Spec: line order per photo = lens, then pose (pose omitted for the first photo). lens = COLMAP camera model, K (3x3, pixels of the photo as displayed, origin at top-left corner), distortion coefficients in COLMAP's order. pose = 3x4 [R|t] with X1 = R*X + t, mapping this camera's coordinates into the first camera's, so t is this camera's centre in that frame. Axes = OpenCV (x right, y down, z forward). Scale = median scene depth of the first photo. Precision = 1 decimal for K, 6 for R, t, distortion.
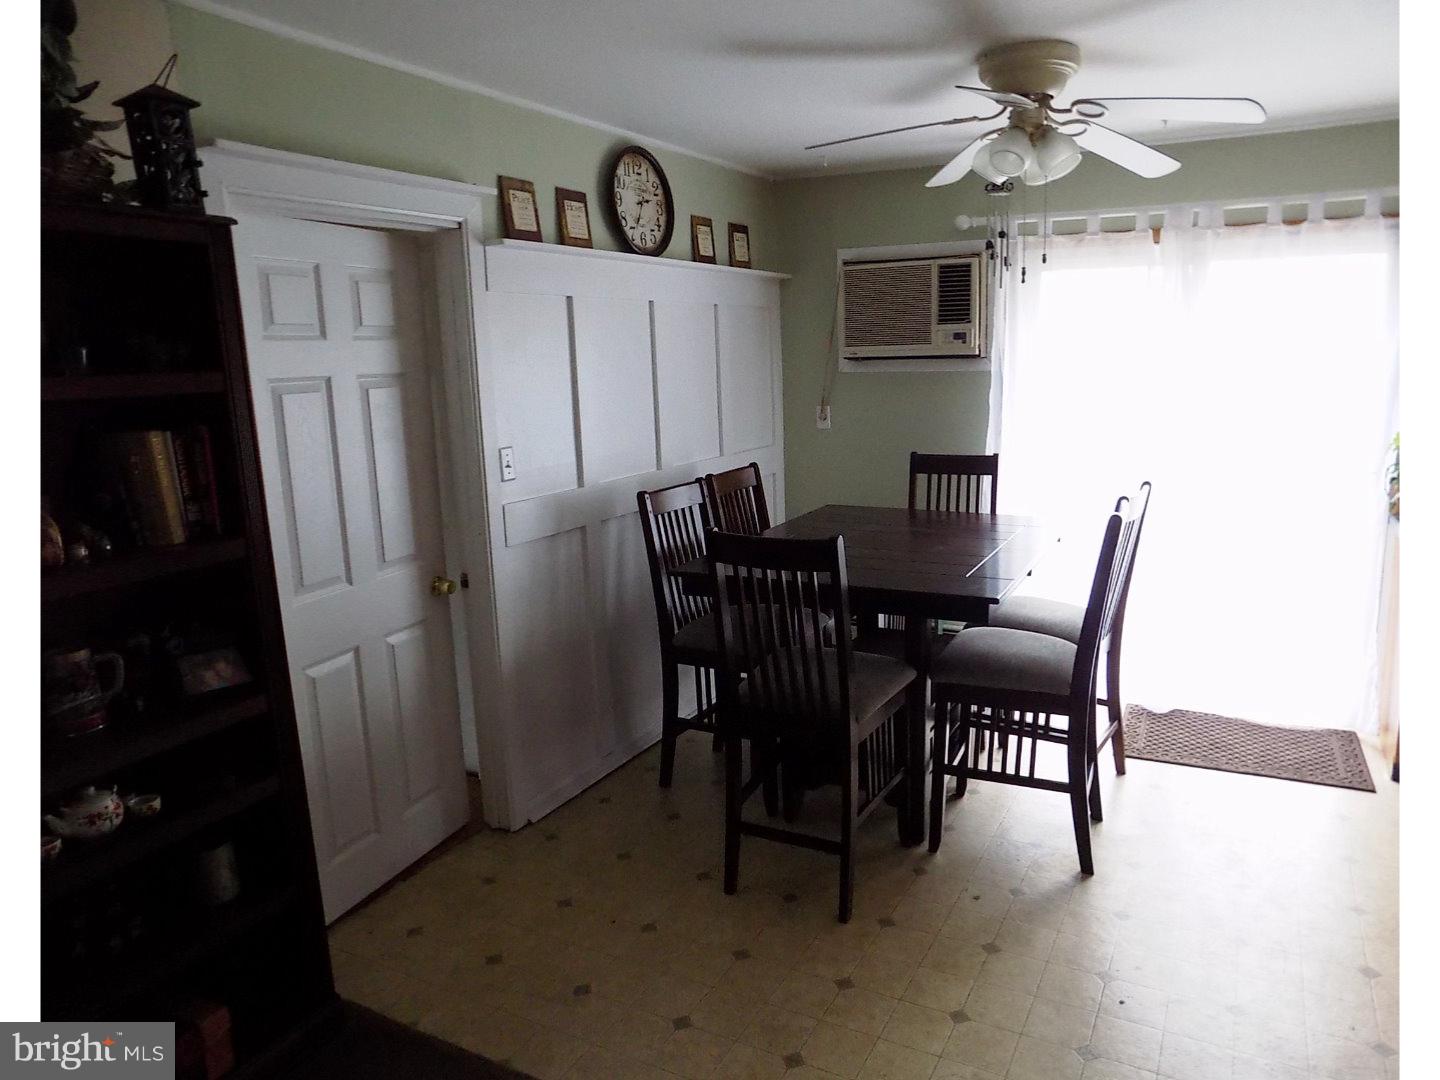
lens RADIAL K [[974.5, 0, 786.3], [0, 974.5, 530.8], [0, 0, 1]] dist [-0.054643, 0.059955]
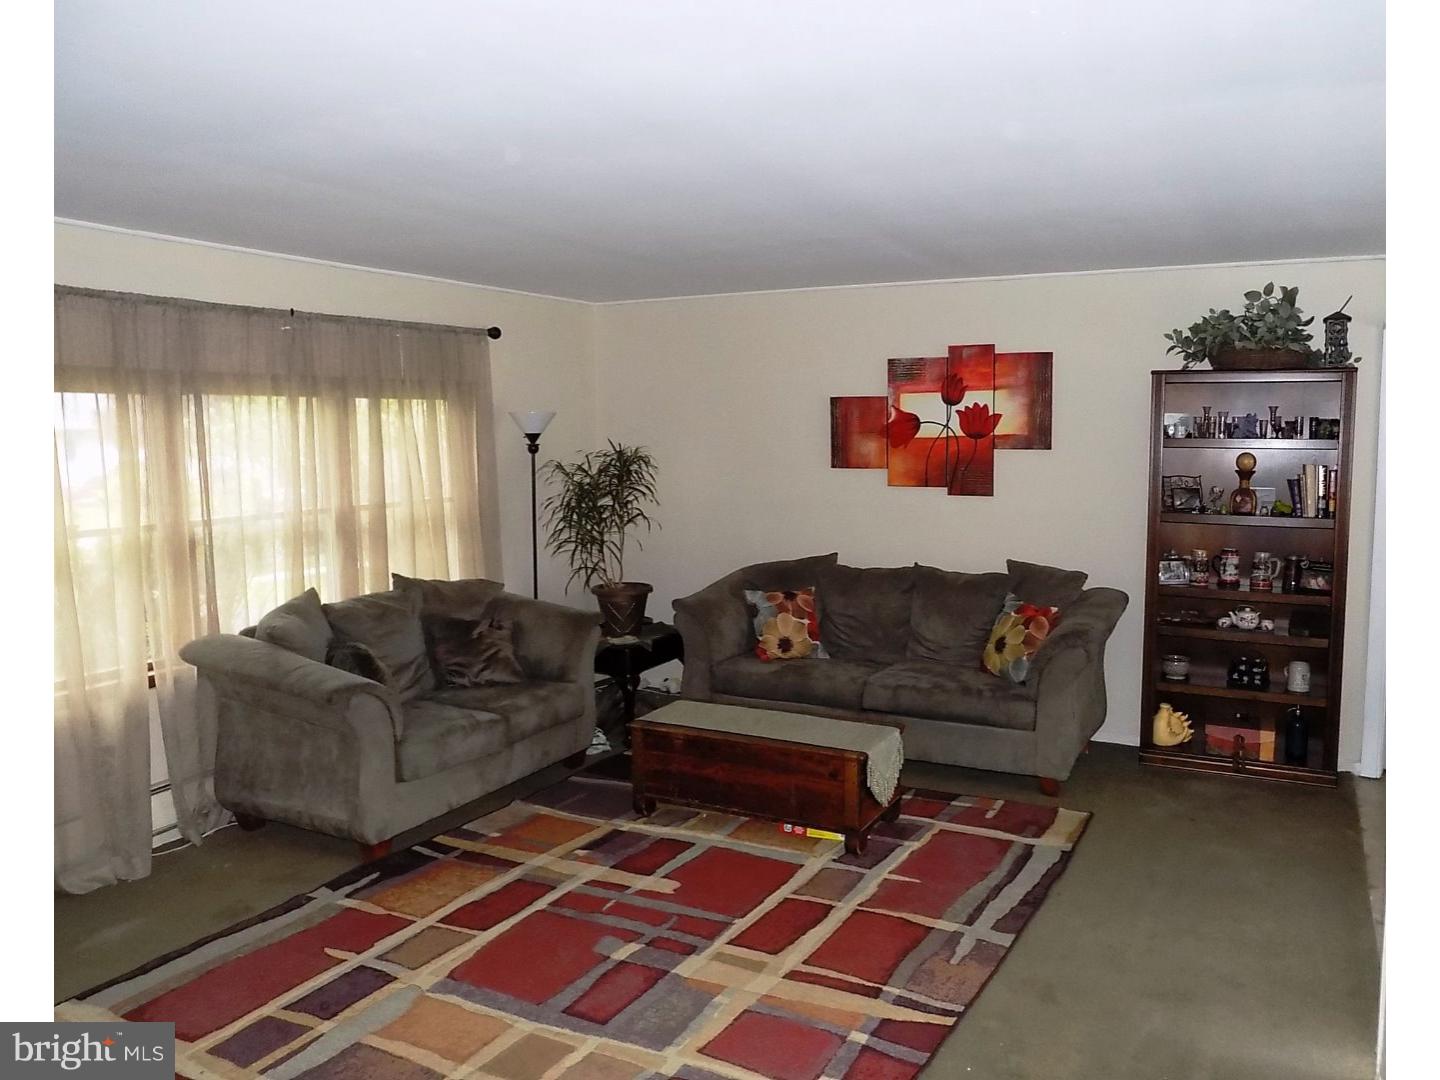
lens RADIAL K [[1075.7, 0, 727.5], [0, 1075.7, 534.8], [0, 0, 1]] dist [-0.046533, 0.002317]
pose [[-0.033469, 0.123105, -0.991829, 1.075976], [-0.182575, 0.974933, 0.127169, -0.006020], [0.982622, 0.185339, -0.010154, -0.154639]]
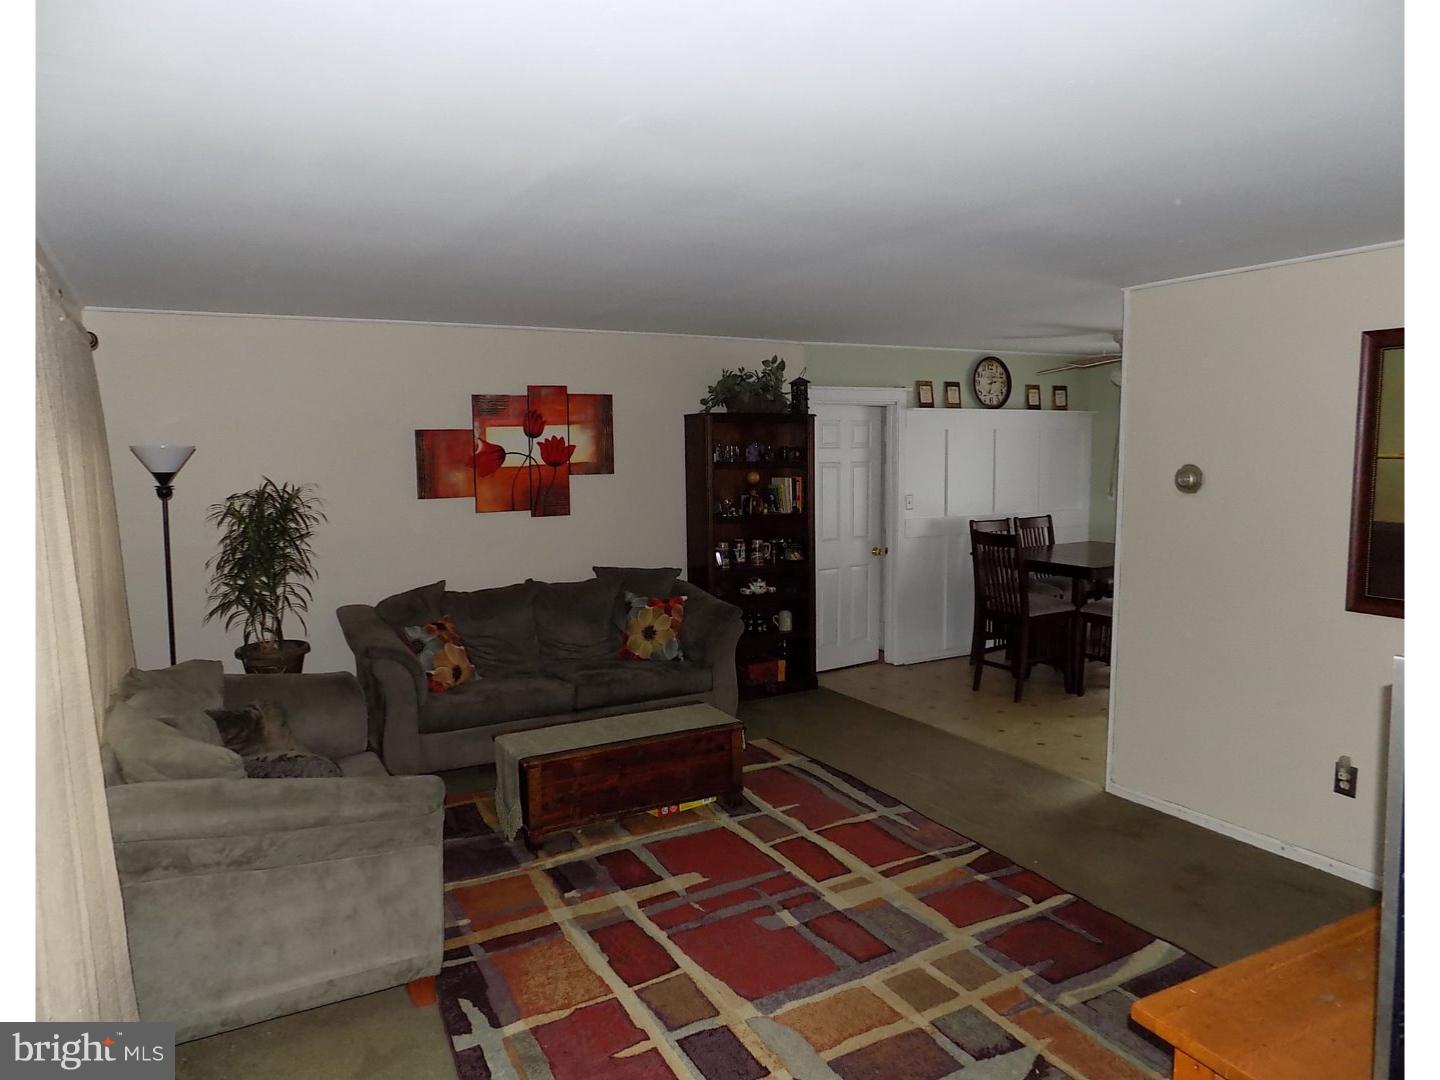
lens RADIAL K [[999.8, 0, 720.0], [0, 999.8, 540.0], [0, 0, 1]] dist [-0.057839, 0.000987]
pose [[0.828508, 0.067175, -0.555933, 0.634357], [-0.113076, 0.992397, -0.048603, 0.178141], [0.548441, 0.103130, 0.829805, -1.153351]]
